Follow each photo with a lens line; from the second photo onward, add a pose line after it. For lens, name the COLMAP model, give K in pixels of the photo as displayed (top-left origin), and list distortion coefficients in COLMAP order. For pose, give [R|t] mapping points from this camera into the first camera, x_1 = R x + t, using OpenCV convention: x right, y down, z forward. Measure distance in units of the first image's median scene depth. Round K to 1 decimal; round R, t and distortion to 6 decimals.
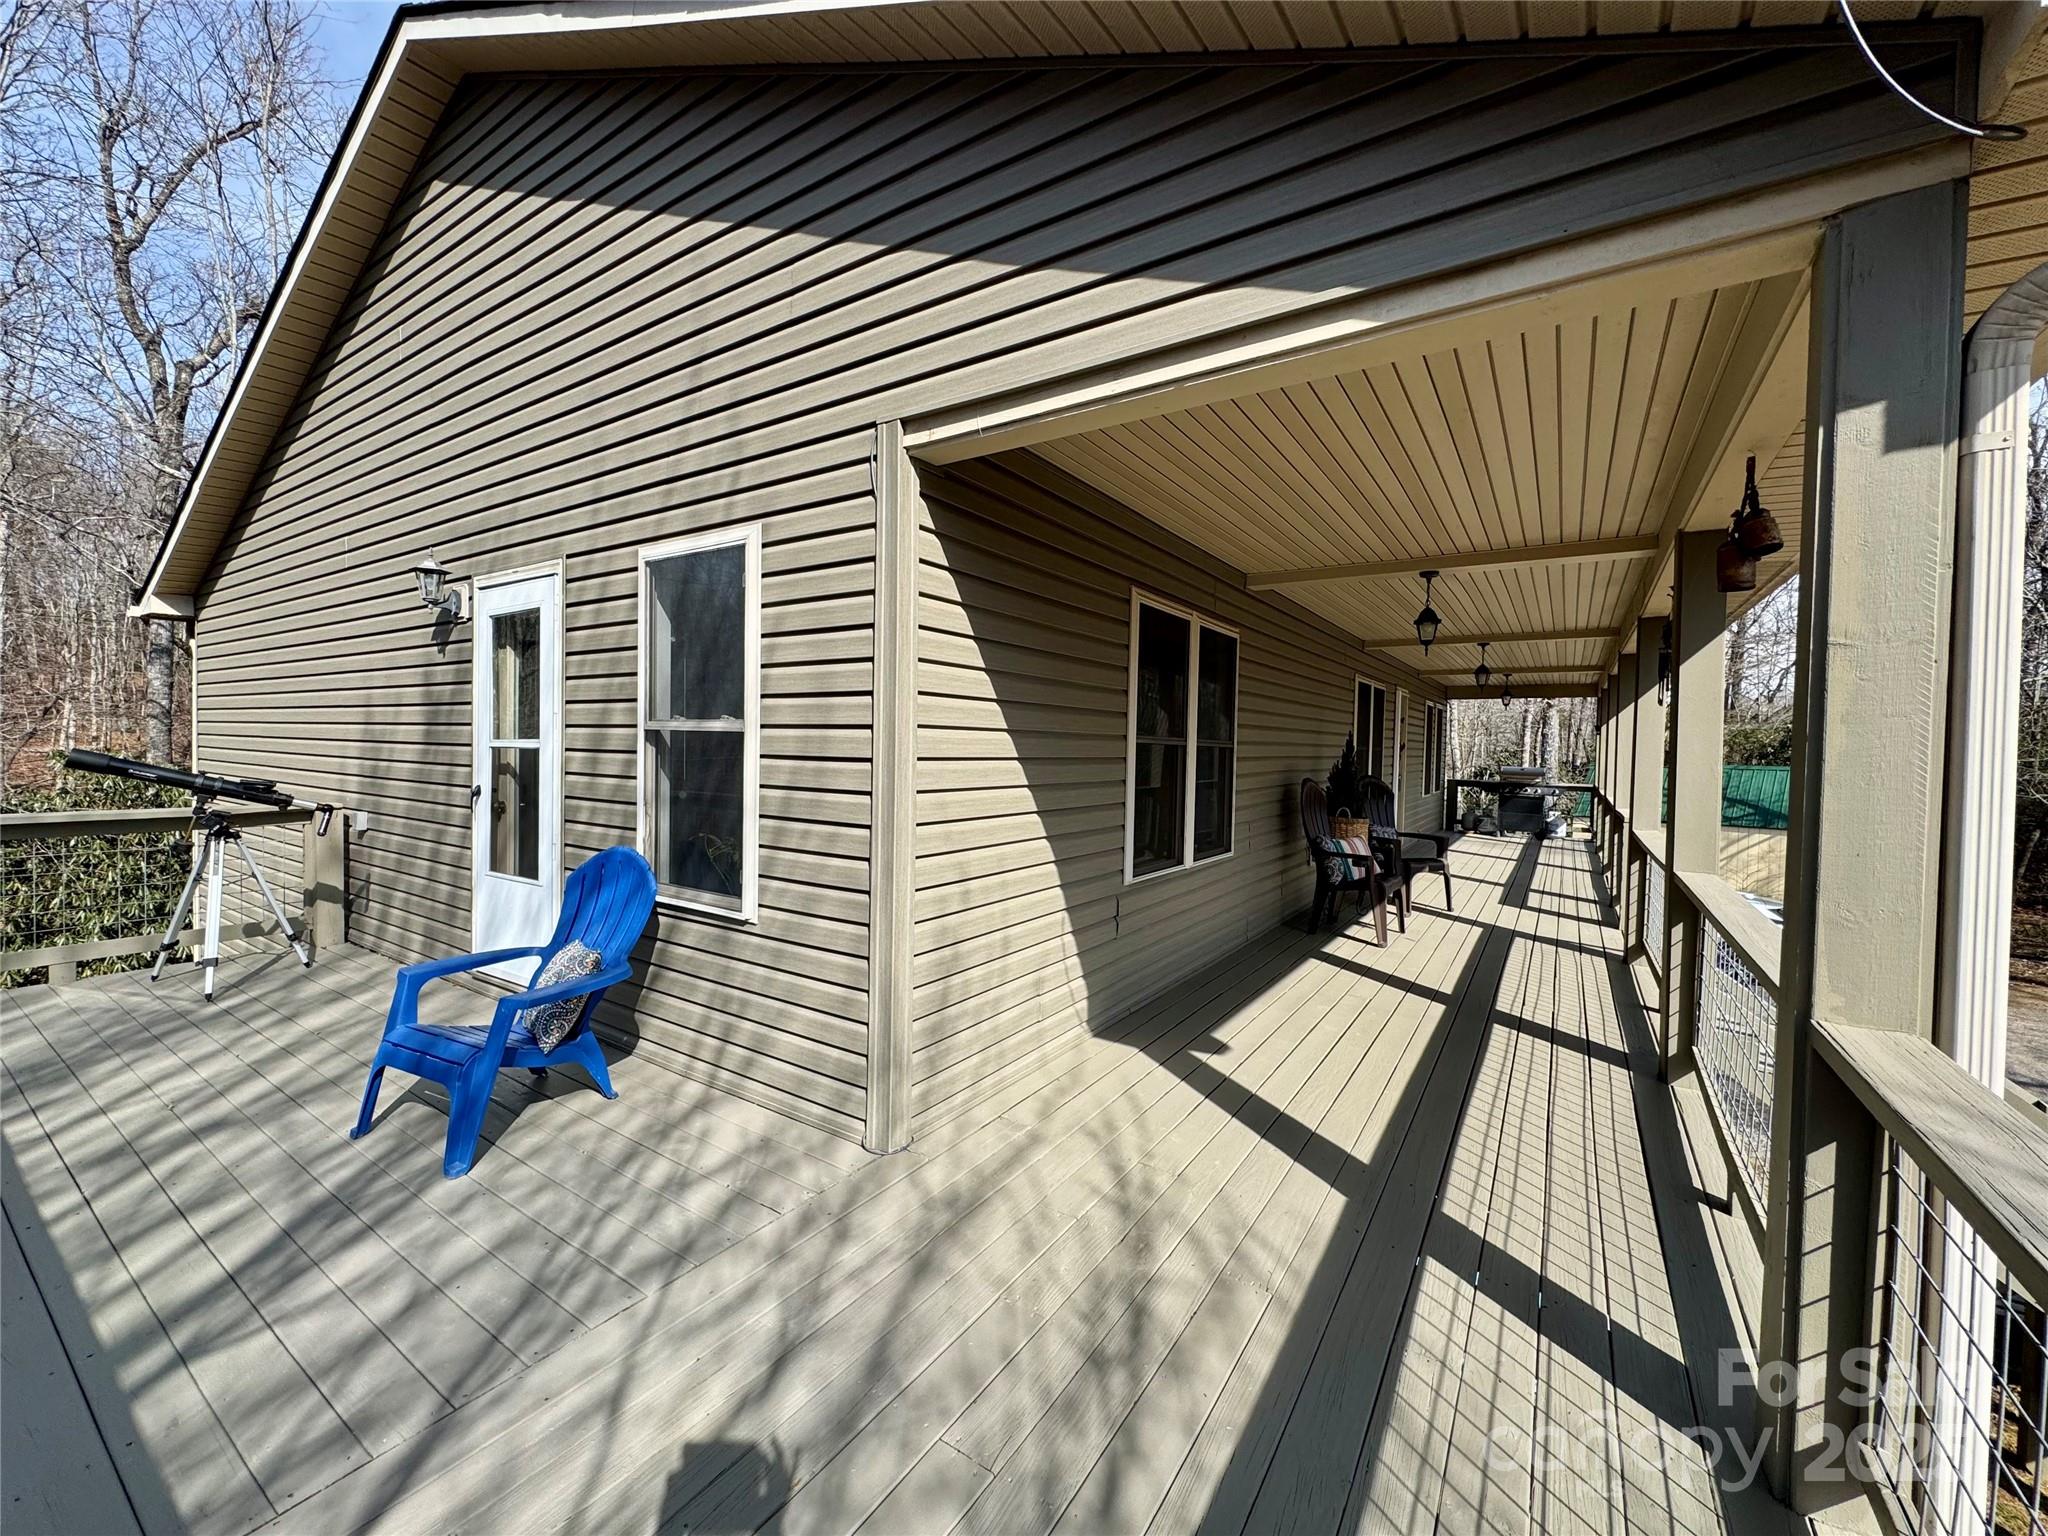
lens RADIAL K [[817.9, 0, 1023.9], [0, 817.9, 761.5], [0, 0, 1]] dist [-0.001986, 0.000390]
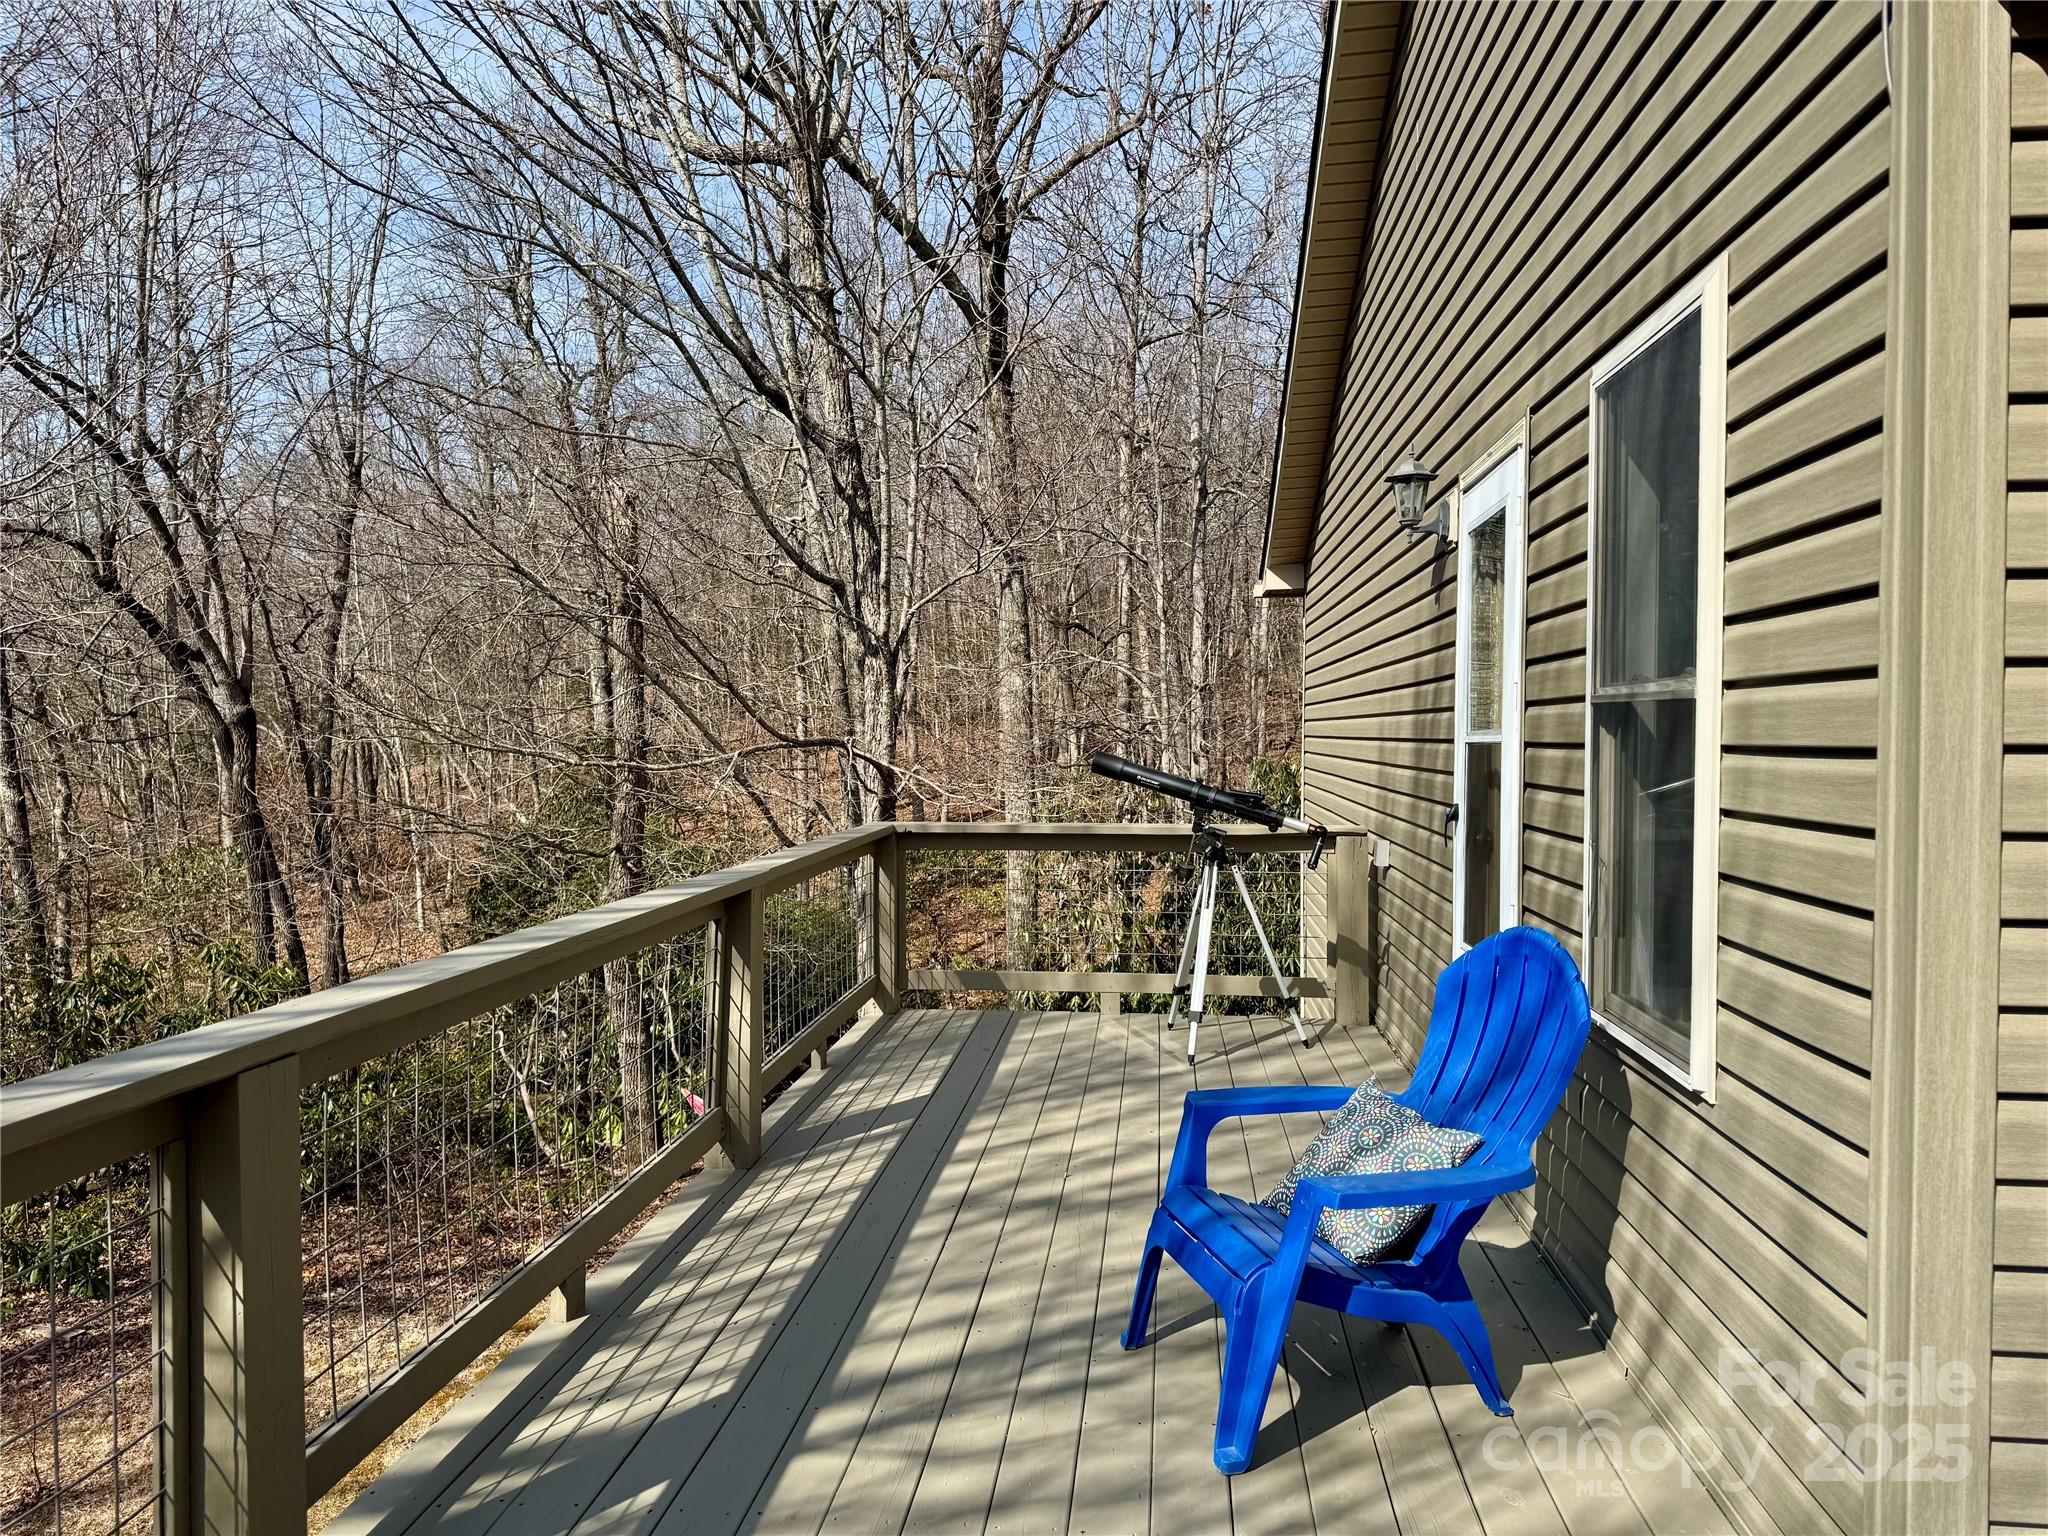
lens RADIAL K [[1431.3, 0, 1021.1], [0, 1431.3, 771.8], [0, 0, 1]] dist [0.029948, -0.029980]
pose [[0.447740, 0.002505, -0.894160, 0.190961], [-0.007285, 0.999973, -0.000846, 0.007805], [0.894134, 0.006893, 0.447746, 0.215980]]
